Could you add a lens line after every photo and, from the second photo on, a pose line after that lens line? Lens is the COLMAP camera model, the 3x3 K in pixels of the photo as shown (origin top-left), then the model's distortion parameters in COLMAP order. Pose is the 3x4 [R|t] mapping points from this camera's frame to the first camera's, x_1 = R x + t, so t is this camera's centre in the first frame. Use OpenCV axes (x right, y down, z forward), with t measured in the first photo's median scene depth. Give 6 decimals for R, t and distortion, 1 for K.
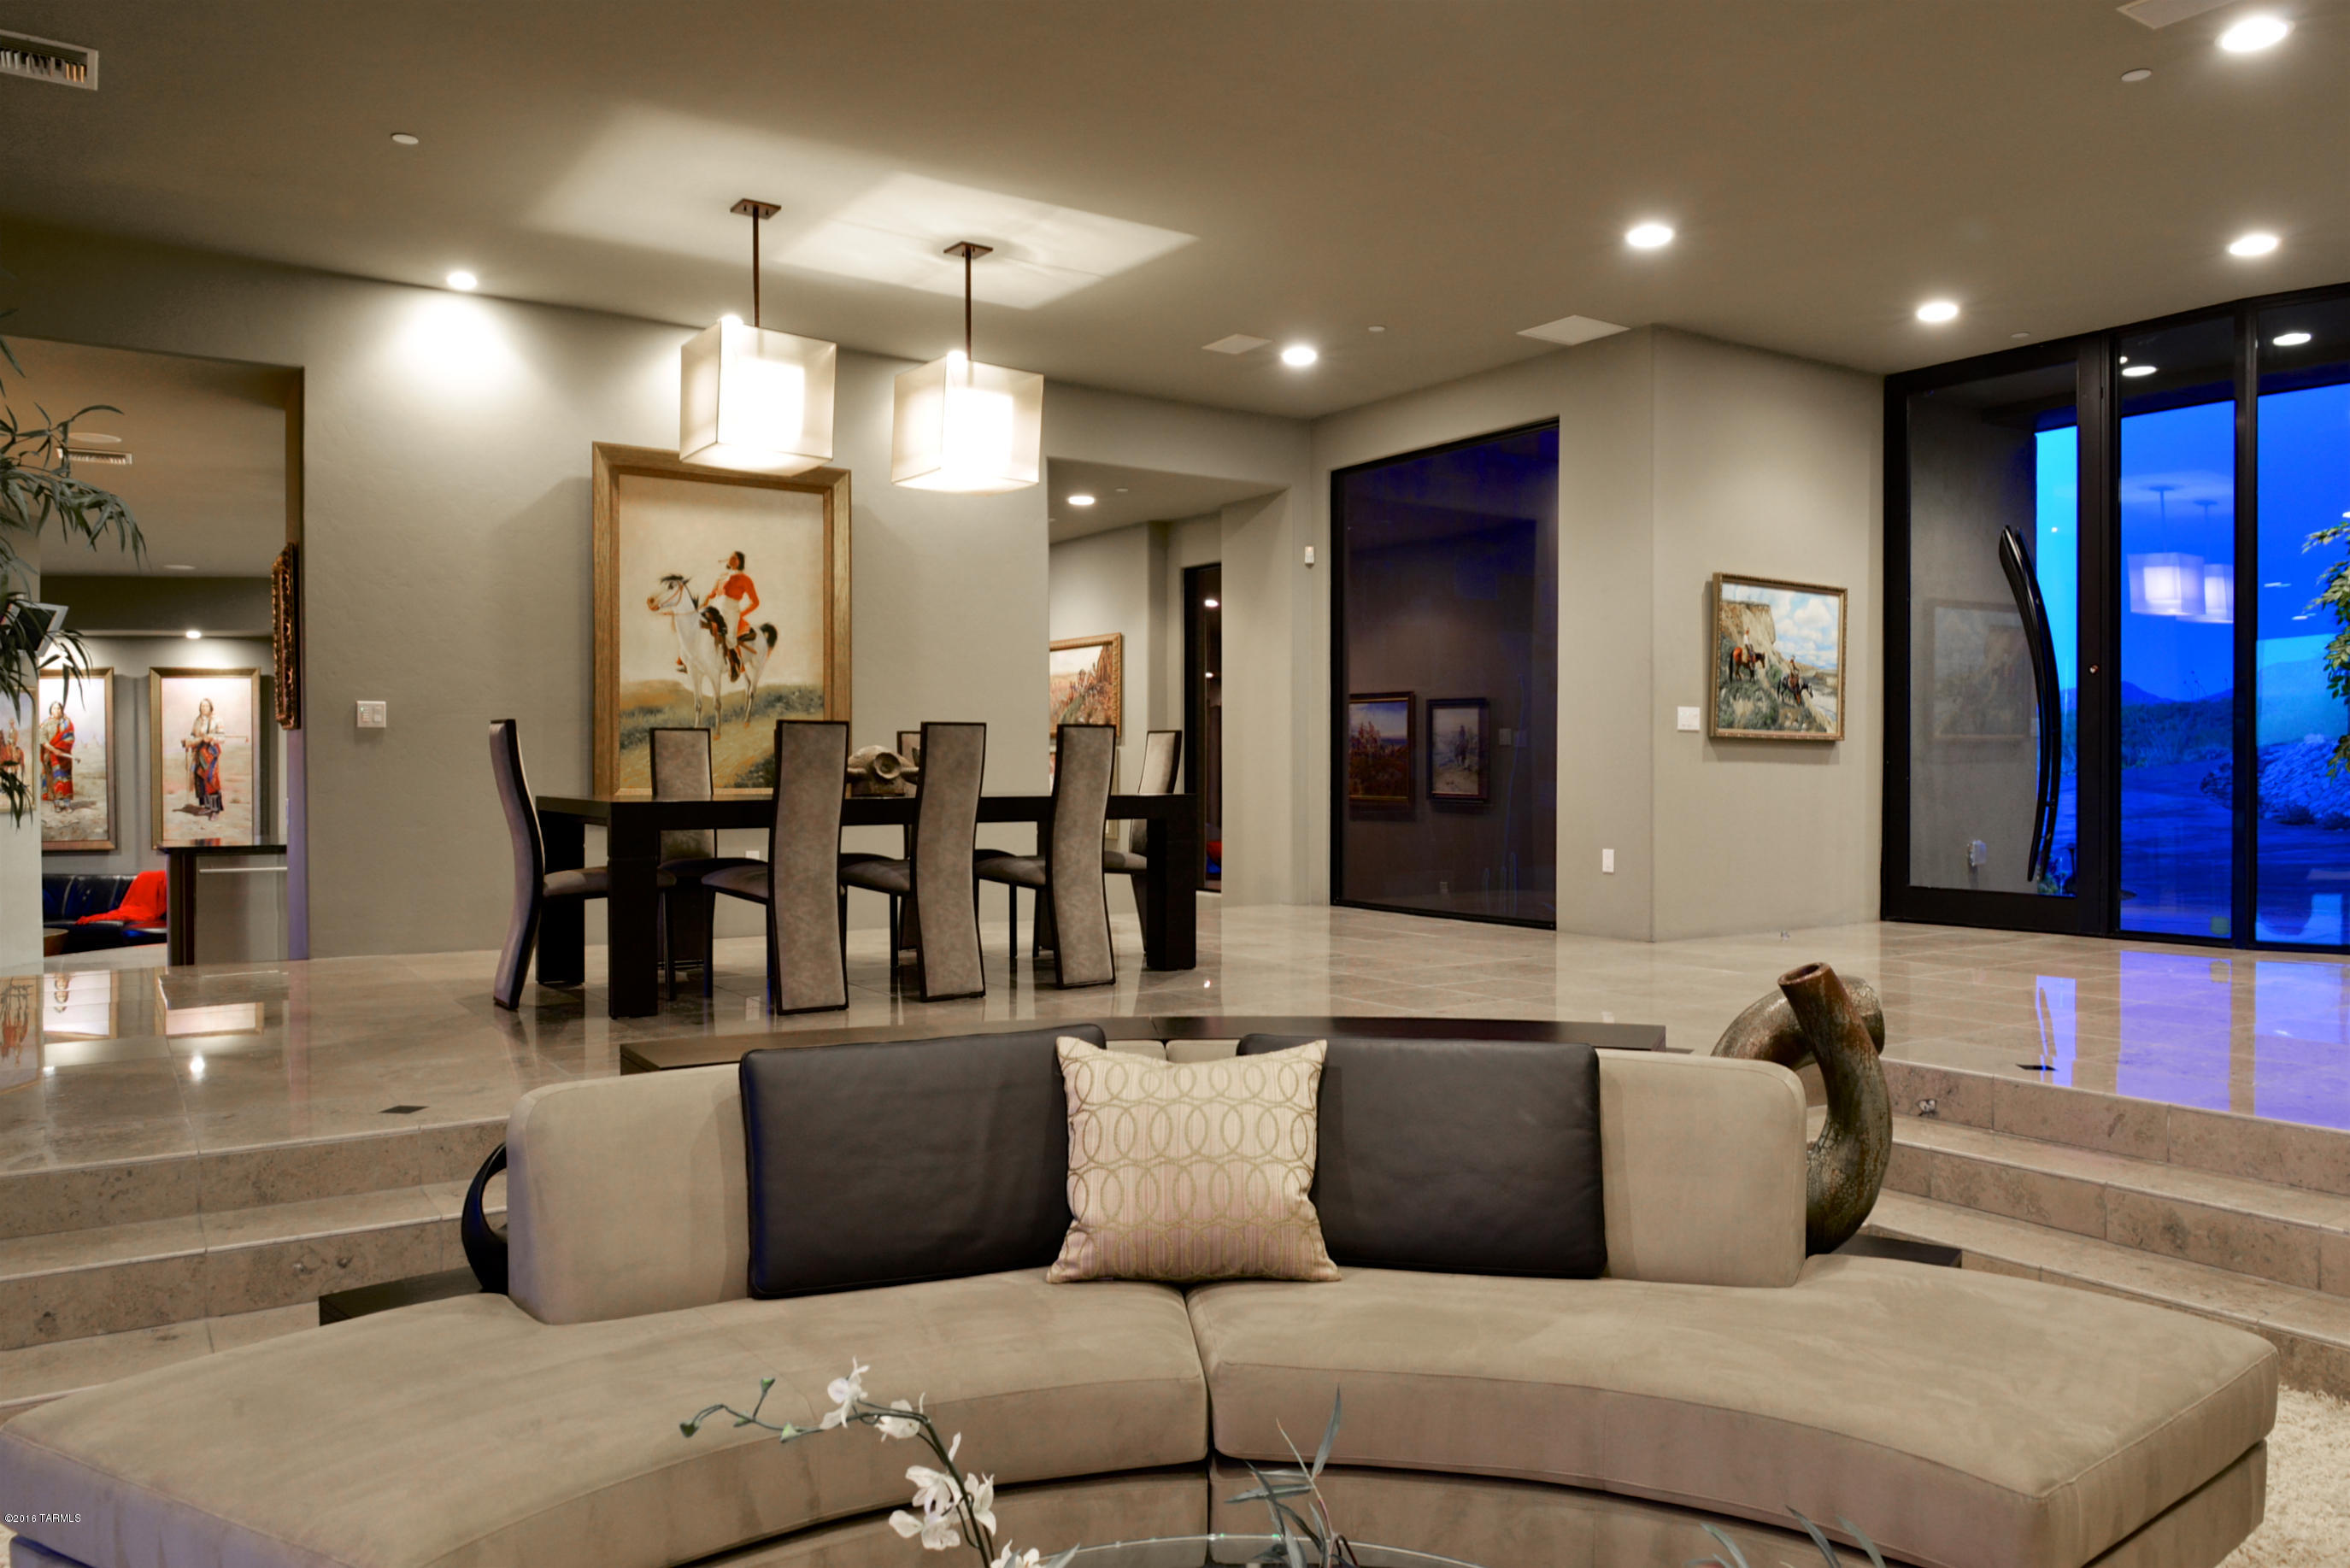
lens RADIAL K [[1631.5, 0, 1170.3], [0, 1631.5, 778.4], [0, 0, 1]] dist [-0.002964, -0.002299]
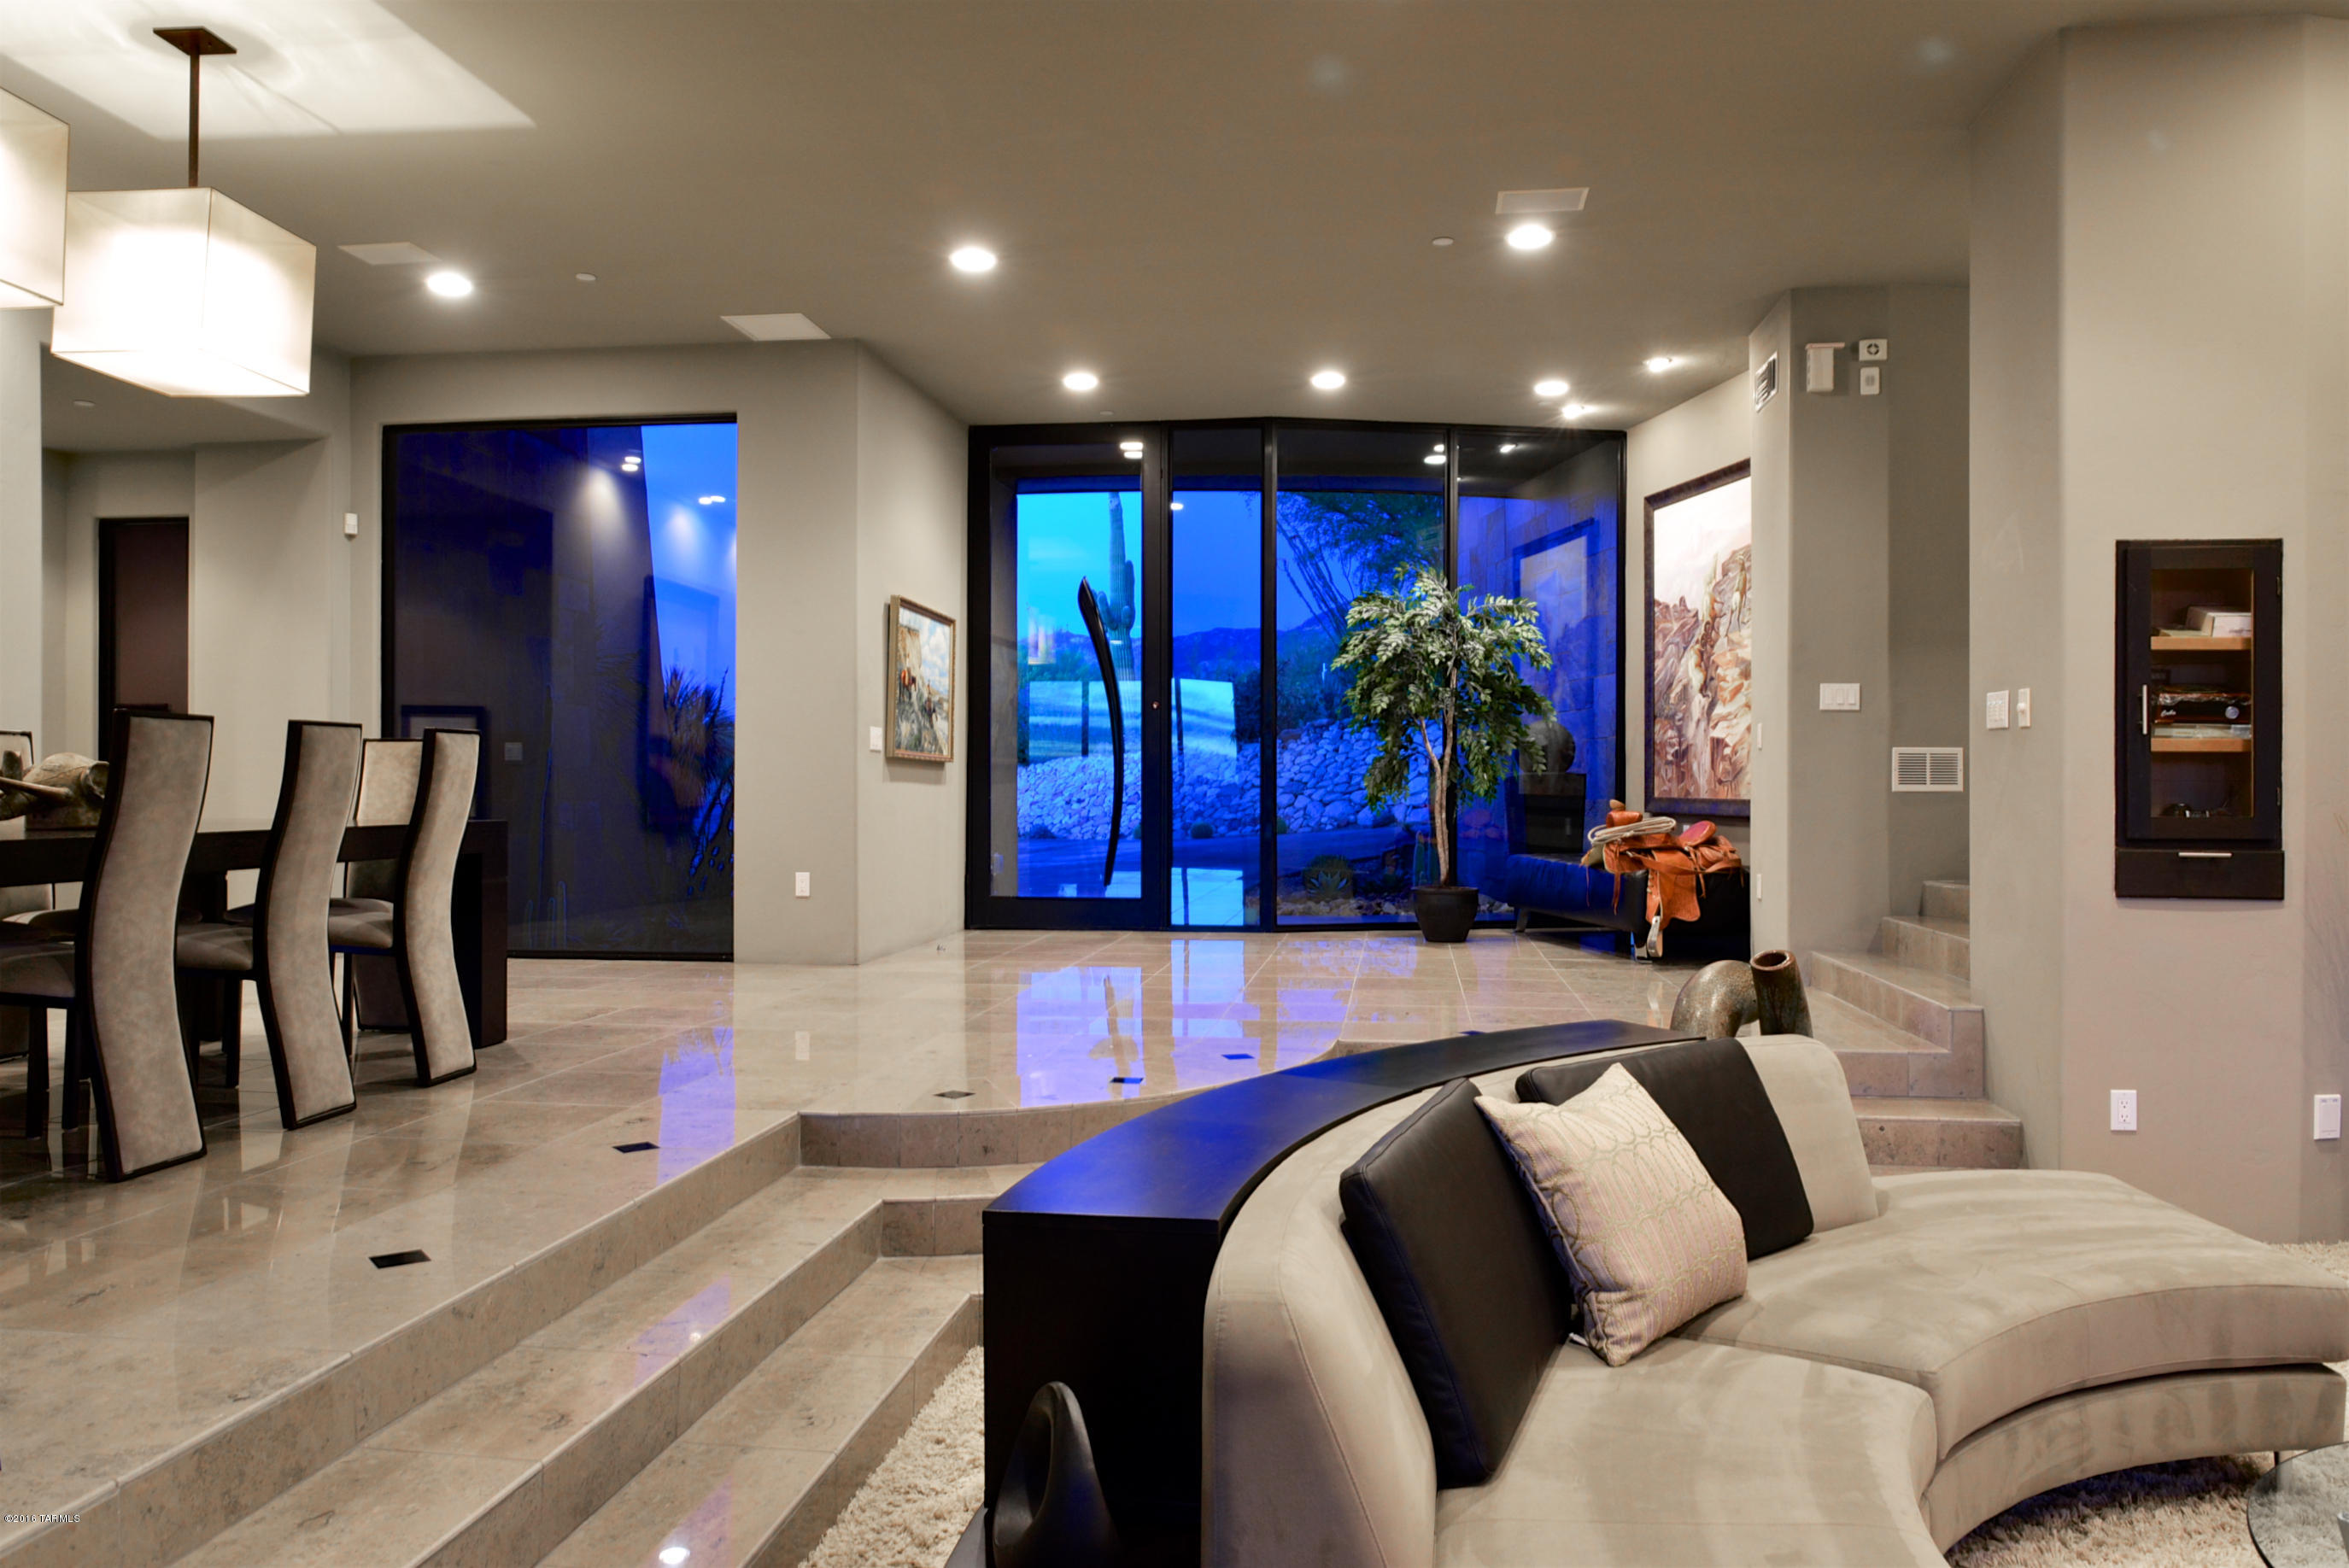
lens RADIAL K [[1630.7, 0, 1173.4], [0, 1630.7, 775.9], [0, 0, 1]] dist [-0.002964, -0.002299]
pose [[0.667351, 0.006387, 0.744716, -0.302177], [0.003206, 0.999929, -0.011448, -0.001671], [-0.744736, 0.010027, 0.667283, 0.194920]]
